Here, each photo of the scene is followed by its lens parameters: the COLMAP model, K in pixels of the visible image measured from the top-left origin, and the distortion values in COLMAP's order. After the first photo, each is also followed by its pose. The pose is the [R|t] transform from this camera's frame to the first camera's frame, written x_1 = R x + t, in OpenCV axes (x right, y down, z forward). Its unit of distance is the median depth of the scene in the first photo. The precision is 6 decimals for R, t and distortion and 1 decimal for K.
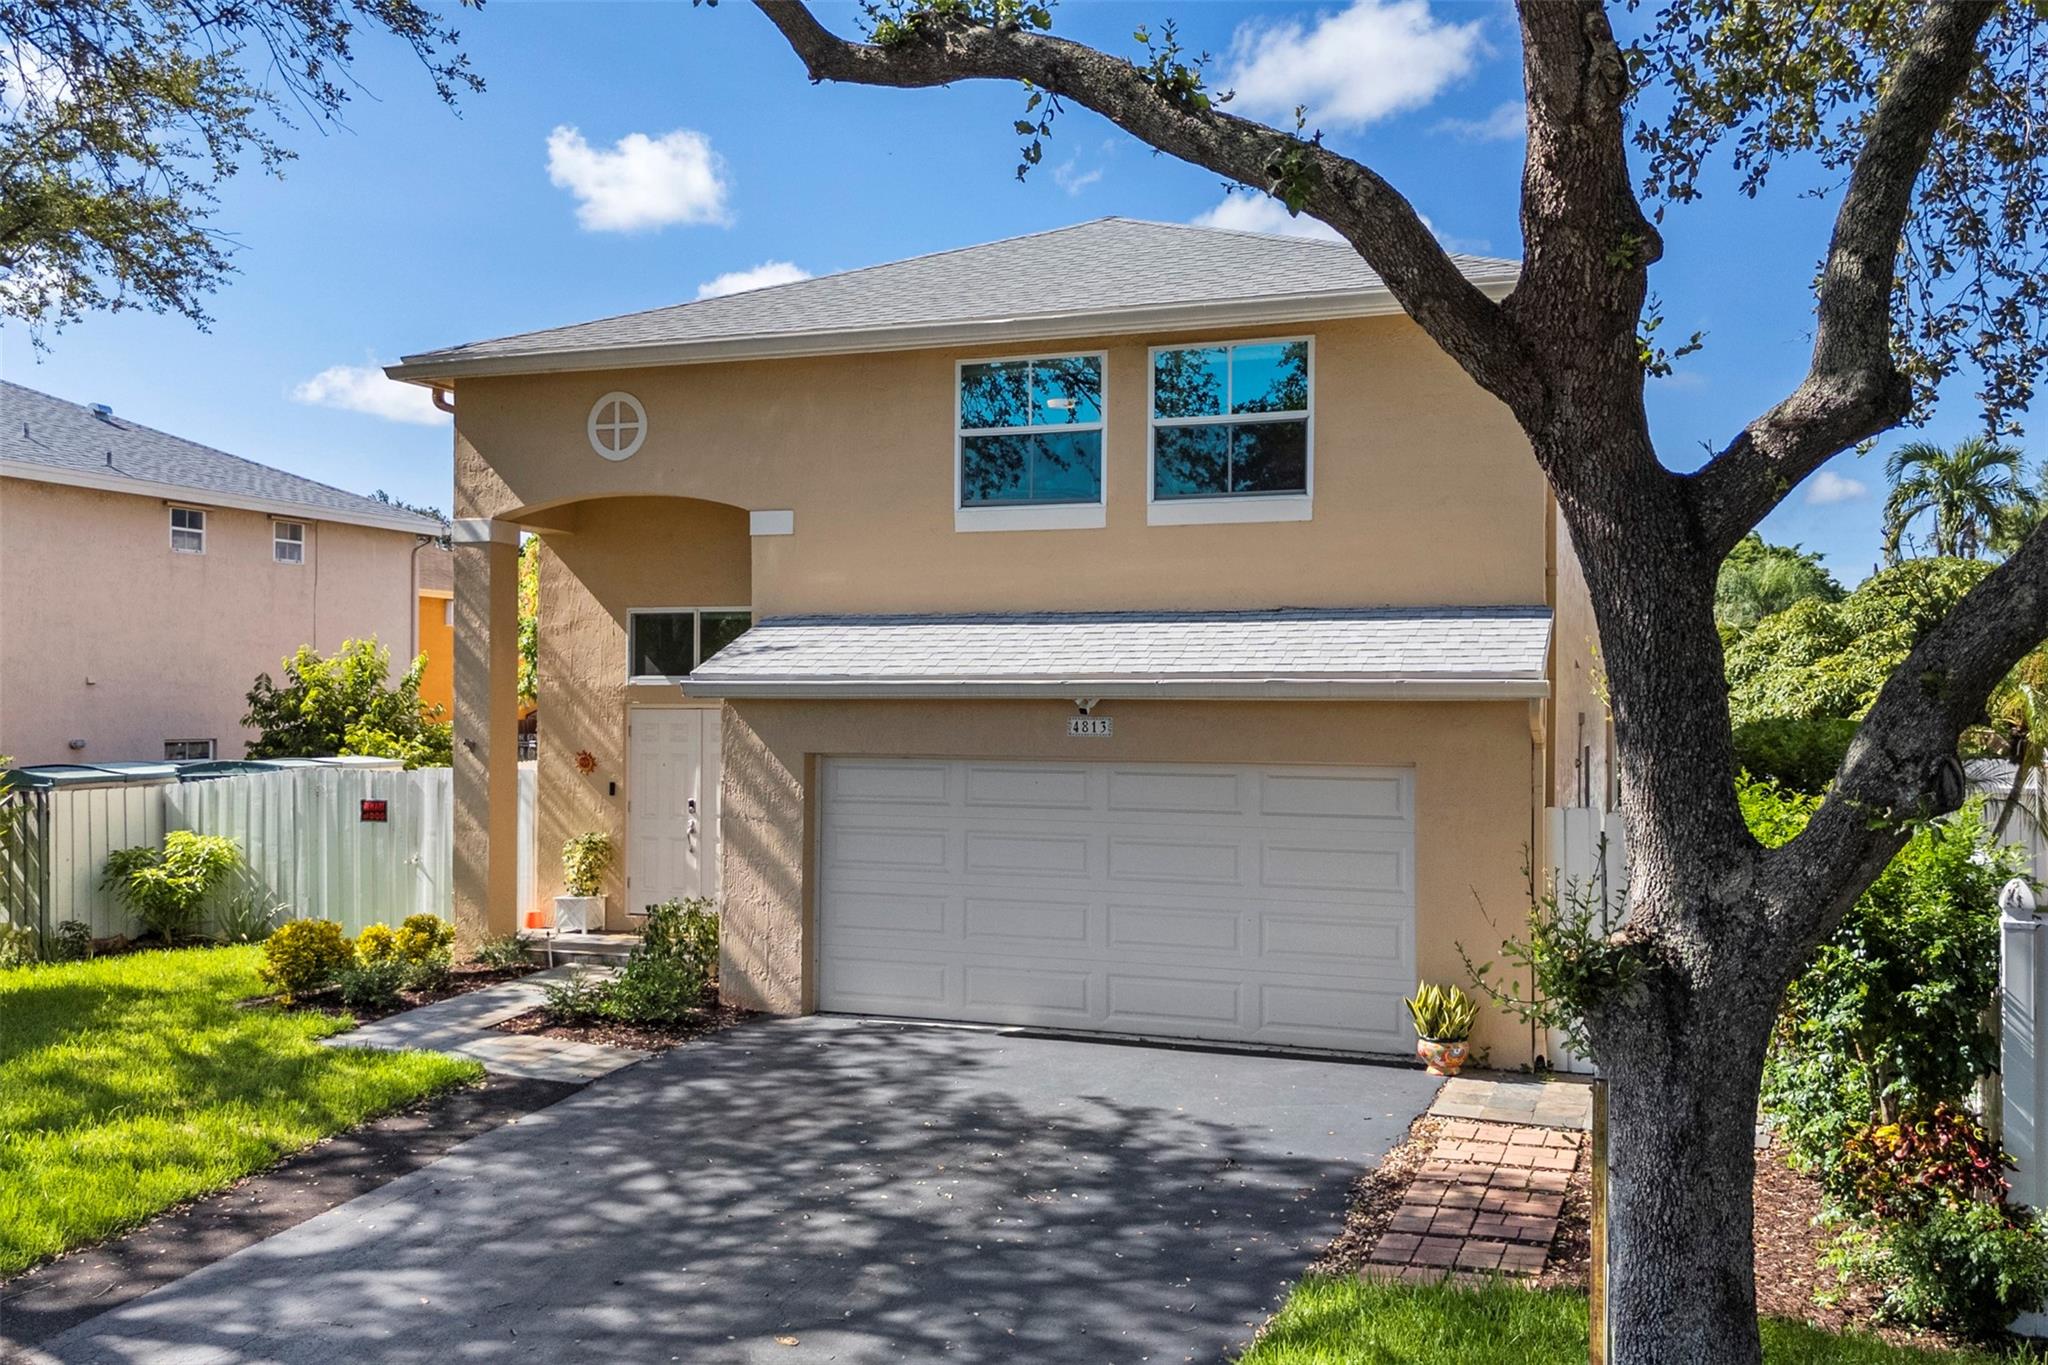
lens RADIAL K [[1448.6, 0, 1024.0], [0, 1448.6, 682.5], [0, 0, 1]] dist [0.028564, -0.003221]
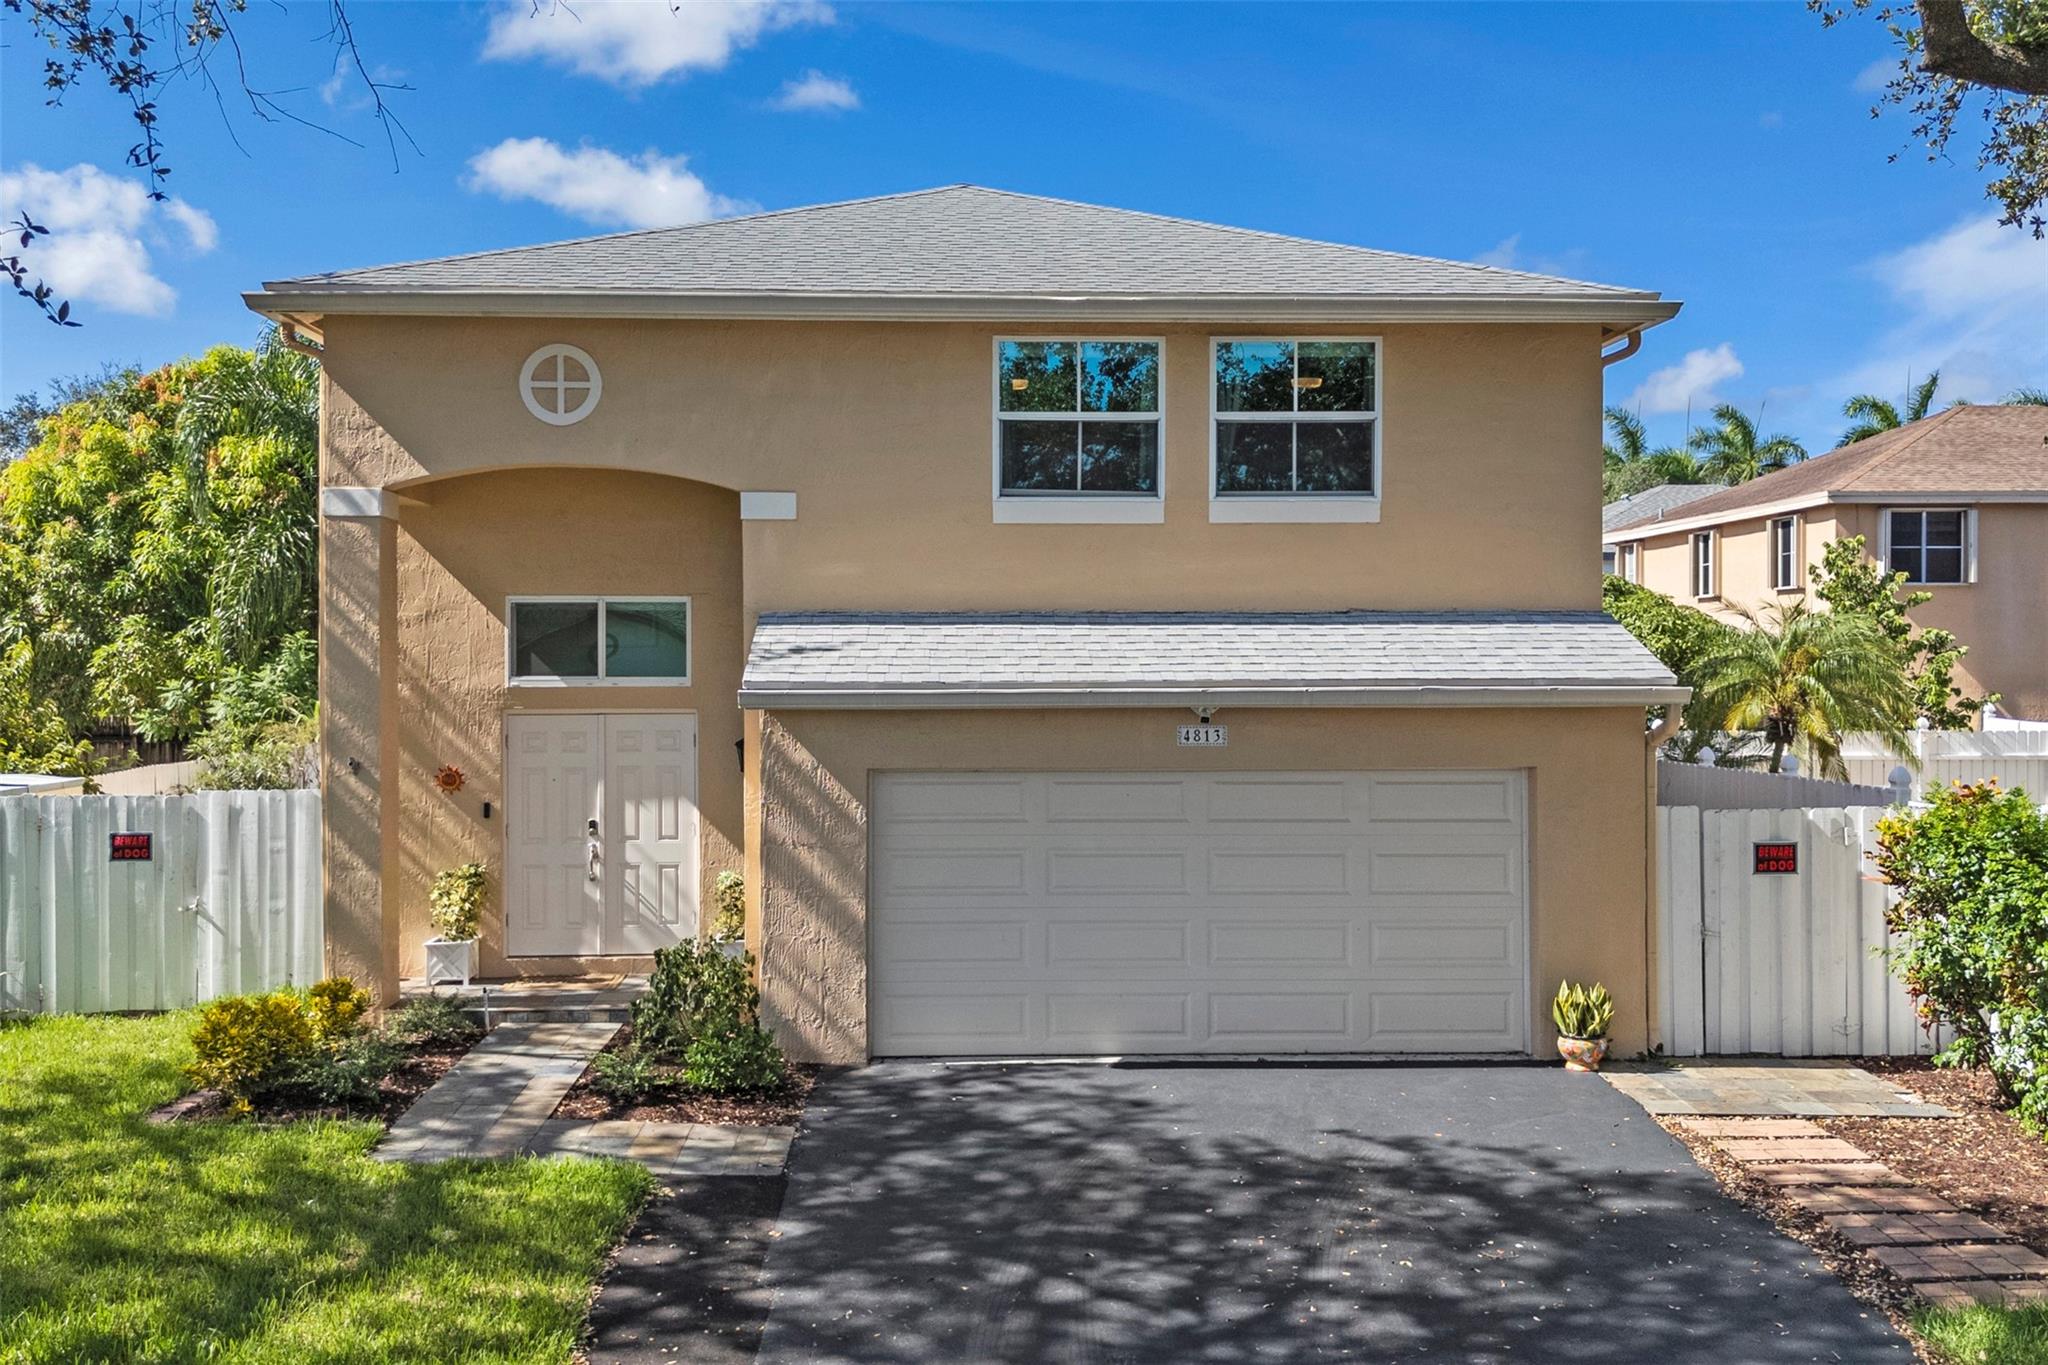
lens RADIAL K [[1475.8, 0, 1024.0], [0, 1475.8, 682.5], [0, 0, 1]] dist [0.023821, -0.001163]
pose [[0.948042, -0.008916, 0.318019, -0.374885], [0.003543, 0.999841, 0.017469, -0.021959], [-0.318124, -0.015435, 0.947923, 0.121114]]
